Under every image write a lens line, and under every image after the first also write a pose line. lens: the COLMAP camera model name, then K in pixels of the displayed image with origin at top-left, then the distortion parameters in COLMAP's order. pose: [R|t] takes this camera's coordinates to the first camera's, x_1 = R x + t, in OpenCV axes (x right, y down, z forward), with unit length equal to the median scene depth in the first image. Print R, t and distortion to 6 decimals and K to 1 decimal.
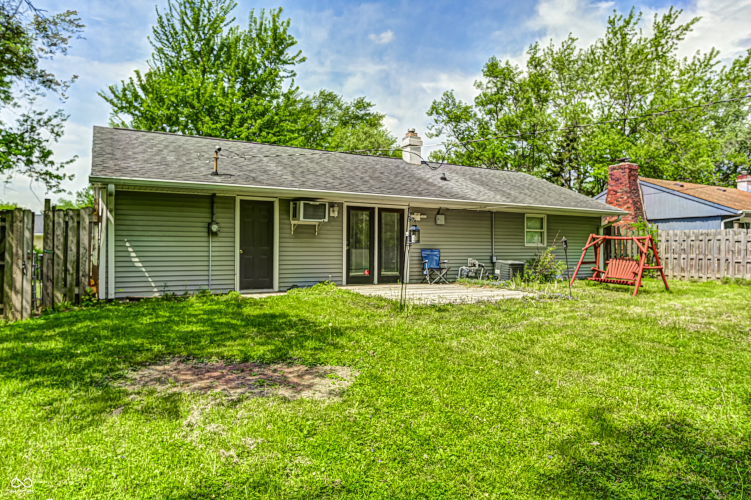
lens RADIAL K [[494.2, 0, 375.4], [0, 494.2, 245.8], [0, 0, 1]] dist [-0.021369, -0.000802]
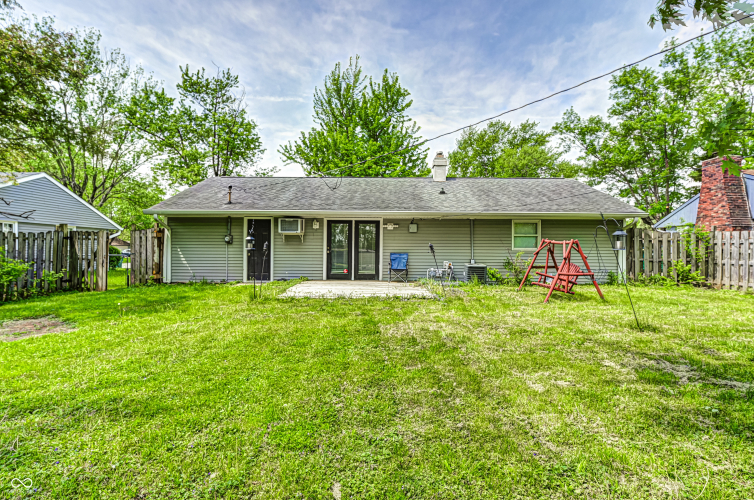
lens RADIAL K [[409.3, 0, 376.7], [0, 409.3, 253.3], [0, 0, 1]] dist [0.012554, 0.000159]
pose [[0.871101, -0.001322, -0.491101, 0.558042], [0.000974, 0.999999, -0.000964, 0.008252], [0.491102, 0.000361, 0.871102, 0.105413]]
